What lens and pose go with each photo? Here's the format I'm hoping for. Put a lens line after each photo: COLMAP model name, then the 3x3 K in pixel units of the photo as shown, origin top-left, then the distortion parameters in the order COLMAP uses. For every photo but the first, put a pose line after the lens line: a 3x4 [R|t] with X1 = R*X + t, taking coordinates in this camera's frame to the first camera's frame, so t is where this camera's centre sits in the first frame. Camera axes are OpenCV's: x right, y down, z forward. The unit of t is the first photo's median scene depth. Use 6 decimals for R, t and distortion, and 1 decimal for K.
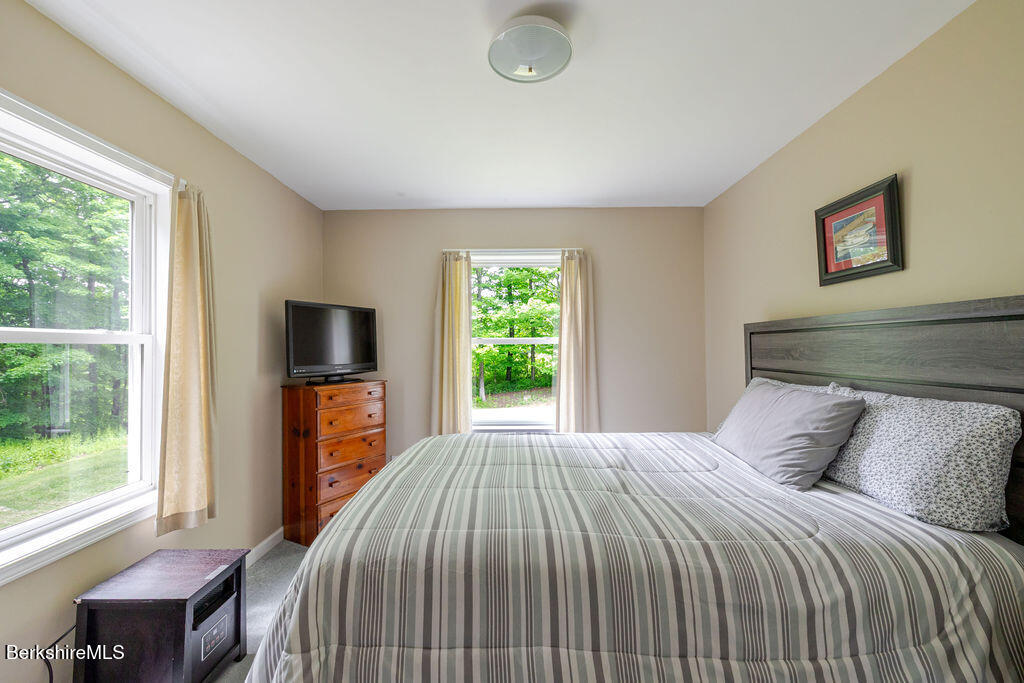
lens RADIAL K [[428.1, 0, 513.4], [0, 428.1, 340.5], [0, 0, 1]] dist [0.000889, 0.000591]
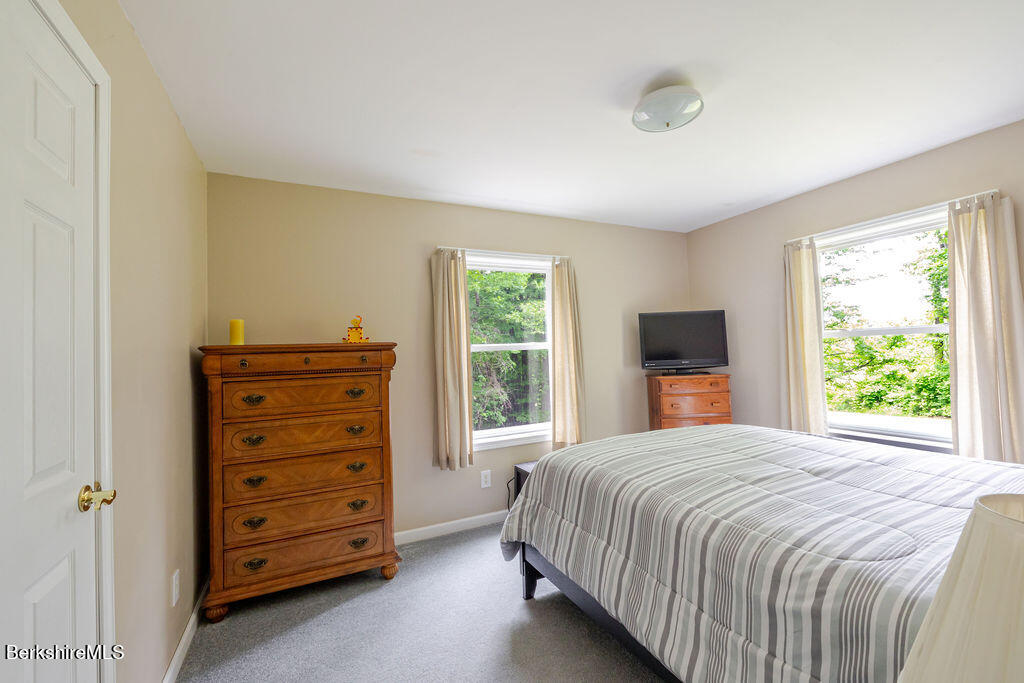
lens RADIAL K [[428.1, 0, 513.4], [0, 428.1, 340.5], [0, 0, 1]] dist [0.000889, 0.000591]
pose [[0.448606, -0.037426, -0.892946, 0.839612], [0.047258, 0.998718, -0.018118, -0.001785], [0.892479, -0.034071, 0.449799, 0.019213]]
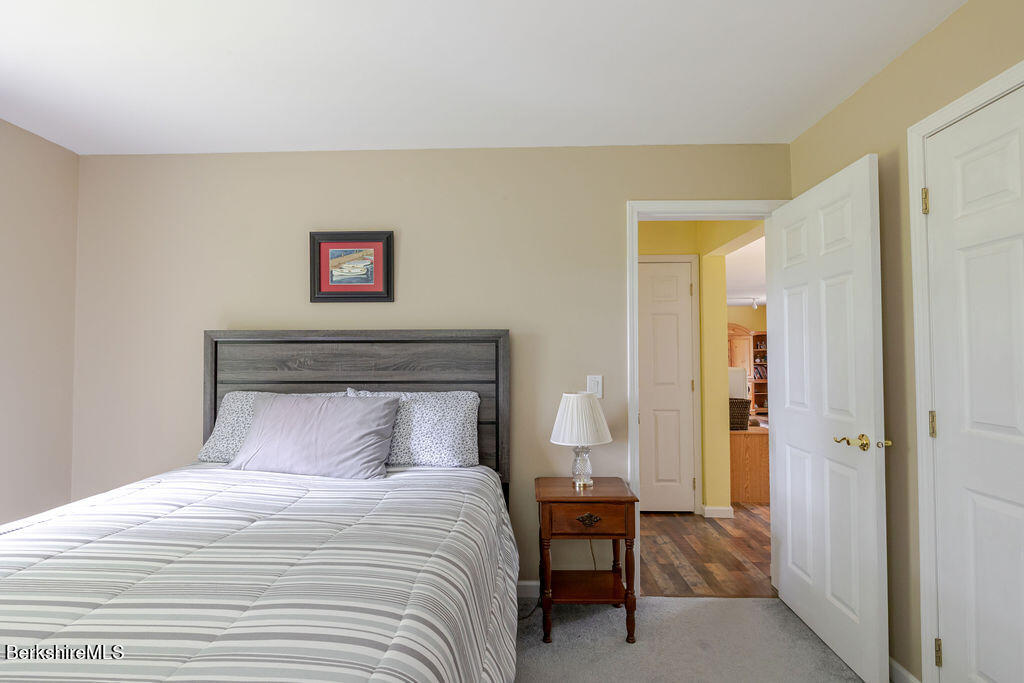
lens RADIAL K [[487.9, 0, 512.0], [0, 487.9, 341.5], [0, 0, 1]] dist [0.001236, 0.000076]
pose [[0.045508, 0.030872, 0.998487, -0.634445], [-0.016235, 0.999413, -0.030160, 0.004176], [-0.998832, -0.014838, 0.045983, 0.544369]]
